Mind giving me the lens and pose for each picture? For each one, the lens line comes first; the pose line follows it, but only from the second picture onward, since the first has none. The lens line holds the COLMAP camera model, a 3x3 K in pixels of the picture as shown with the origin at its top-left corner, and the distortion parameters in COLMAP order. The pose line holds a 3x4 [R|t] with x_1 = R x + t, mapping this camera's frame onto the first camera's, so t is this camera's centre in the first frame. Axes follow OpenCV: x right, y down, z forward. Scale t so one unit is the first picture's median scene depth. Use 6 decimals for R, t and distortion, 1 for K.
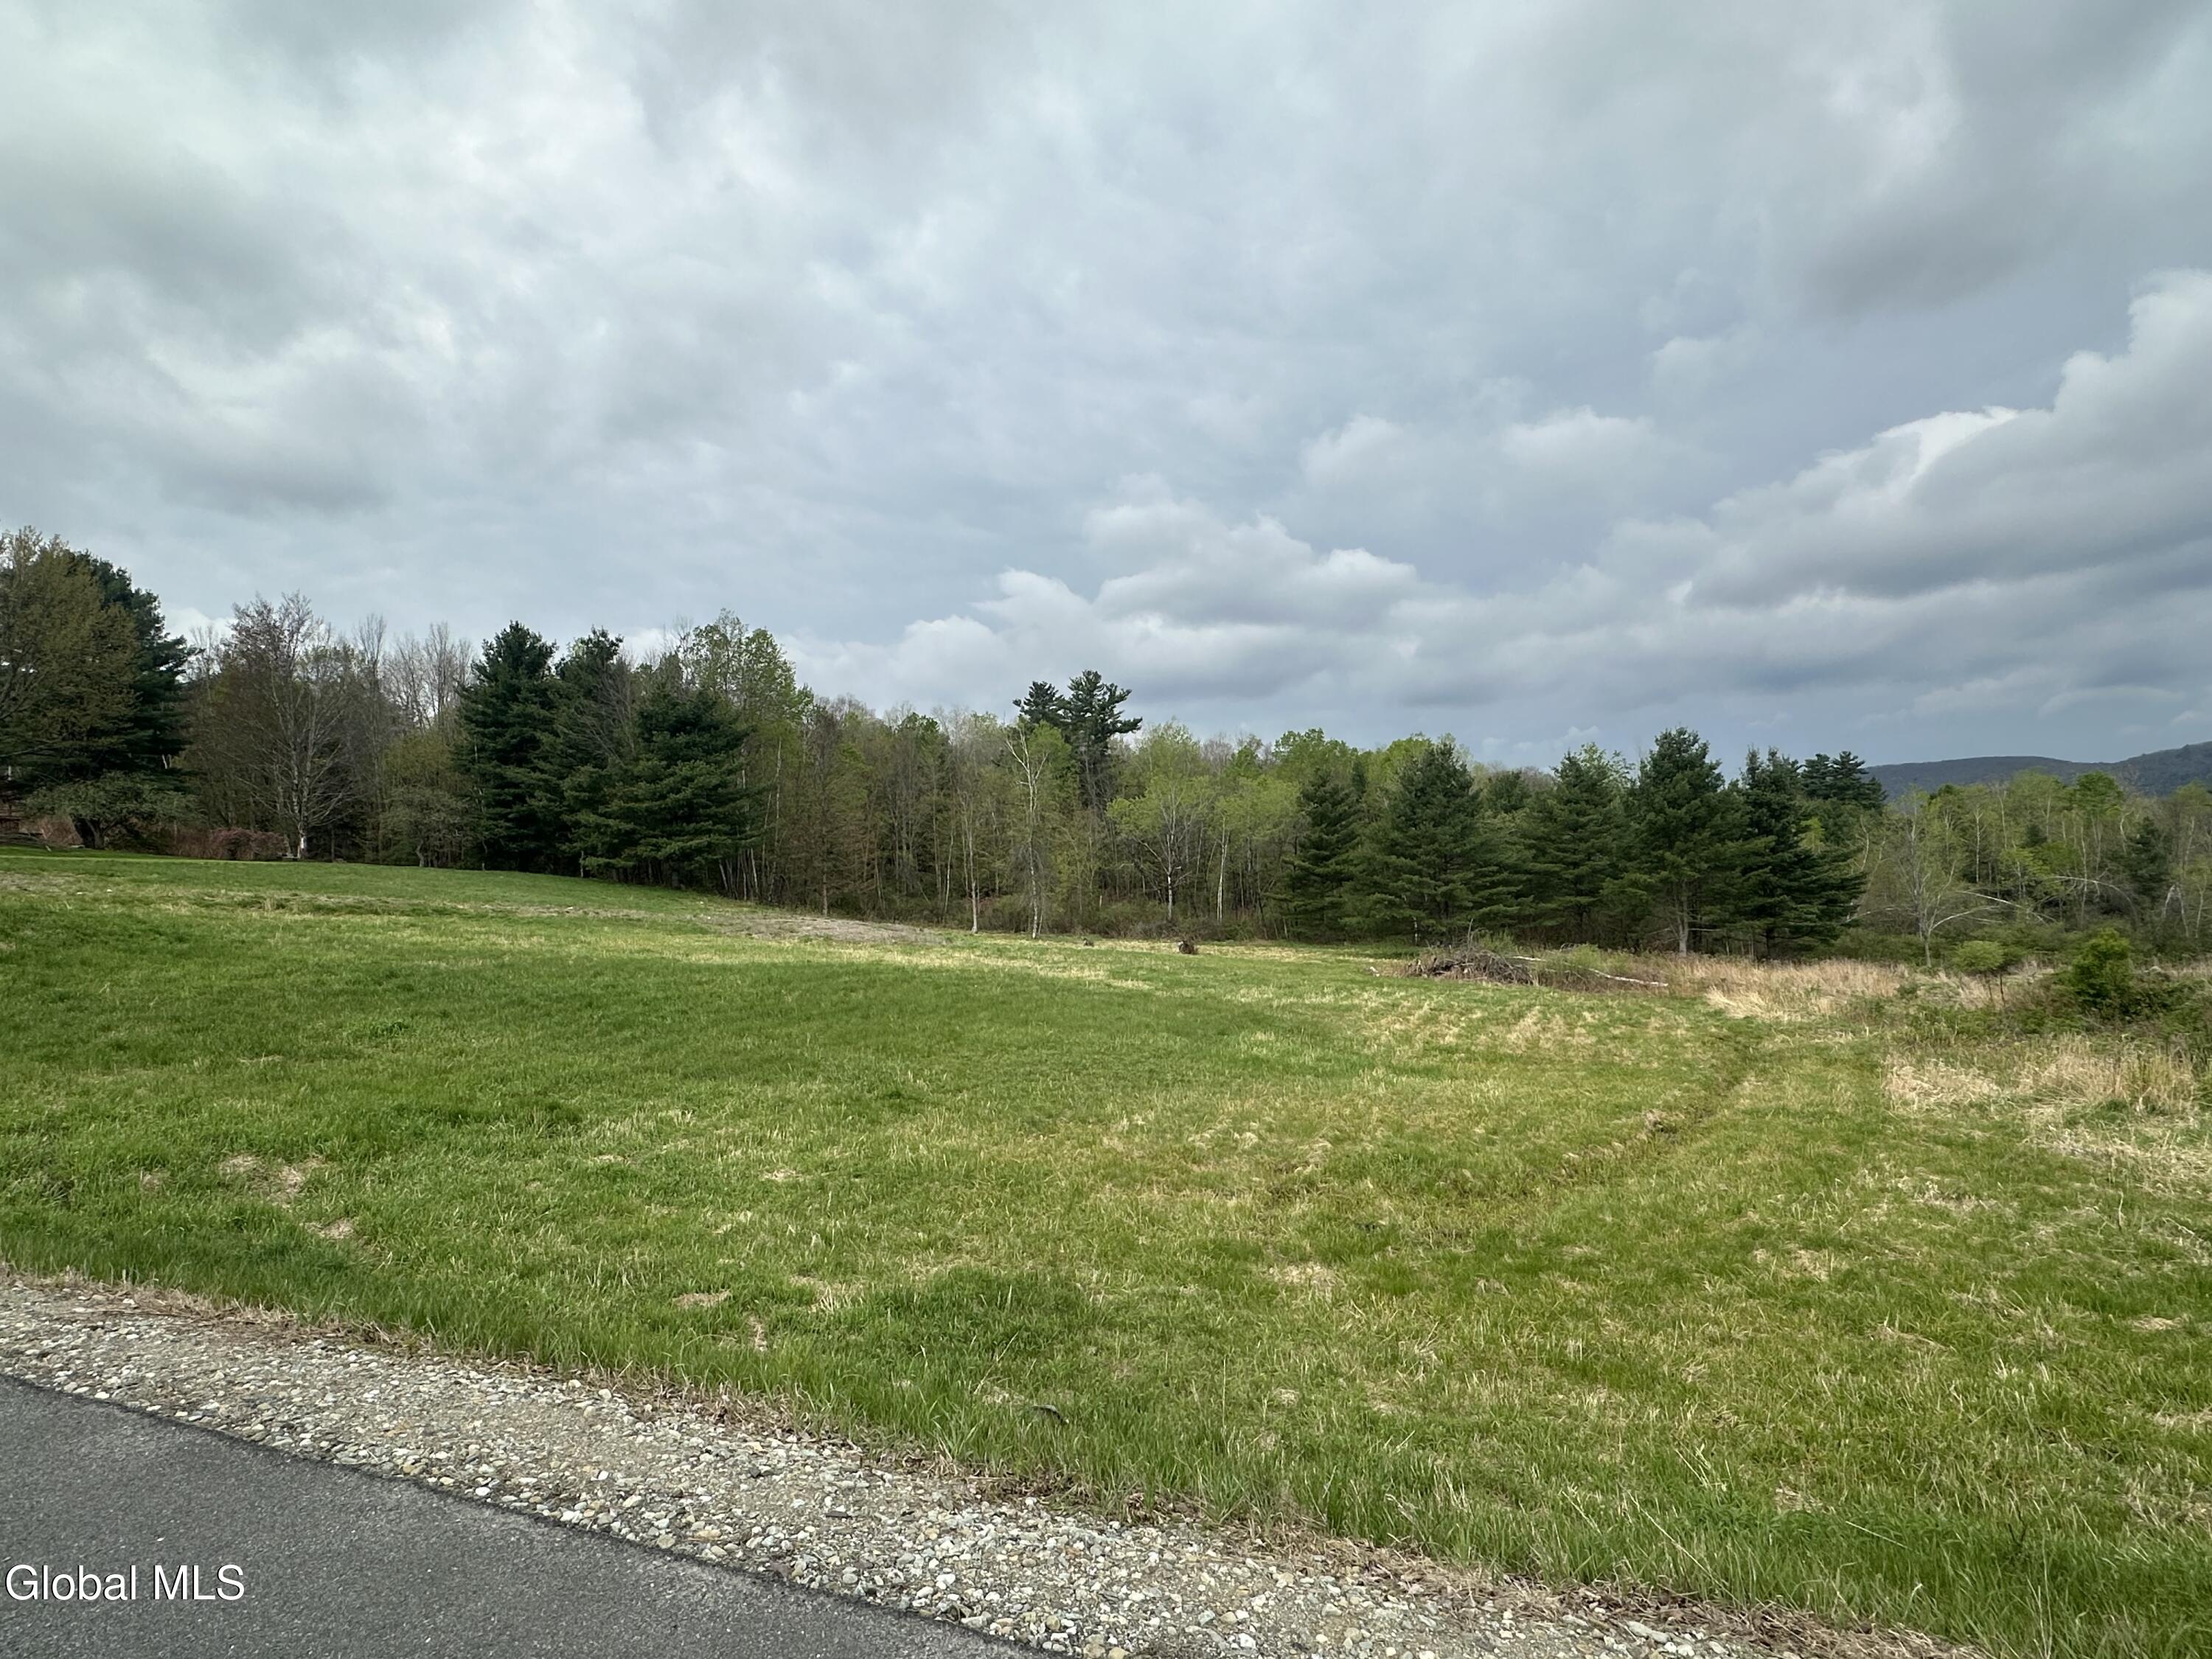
lens RADIAL K [[1174.2, 0, 1101.4], [0, 1174.2, 863.4], [0, 0, 1]] dist [0.008129, -0.001552]
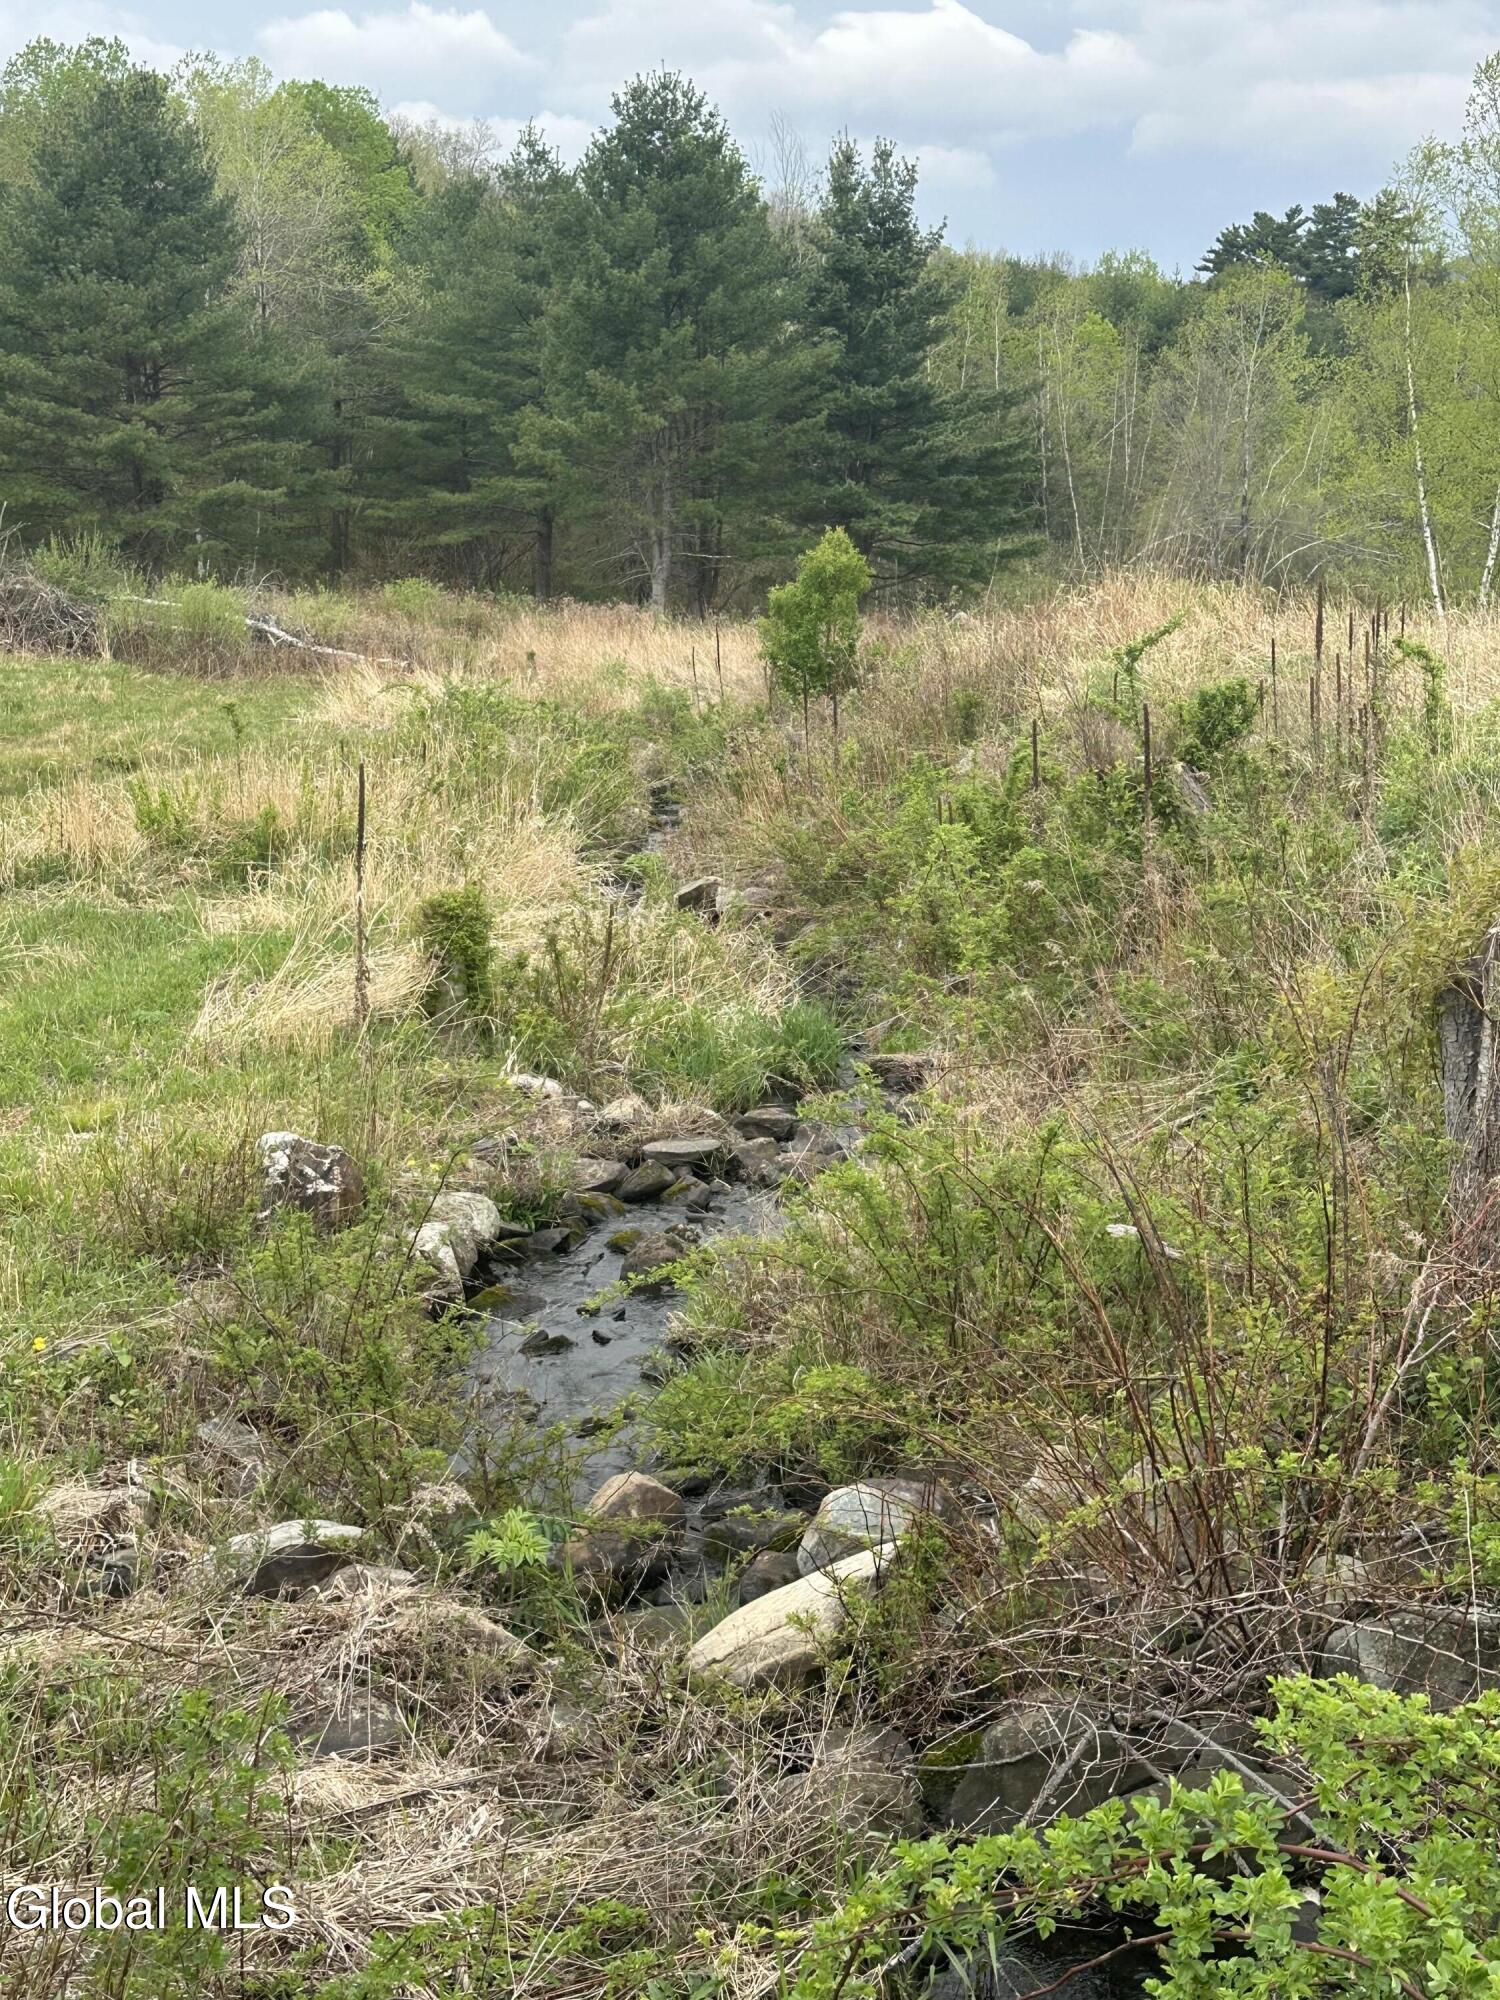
lens RADIAL K [[2741.6, 0, 751.3], [0, 2741.6, 998.7], [0, 0, 1]] dist [0.036505, 0.000000]
pose [[0.963508, -0.013498, 0.267338, 0.242223], [-0.043263, 0.977745, 0.205289, 0.006251], [-0.264159, -0.209364, 0.941481, -0.021227]]
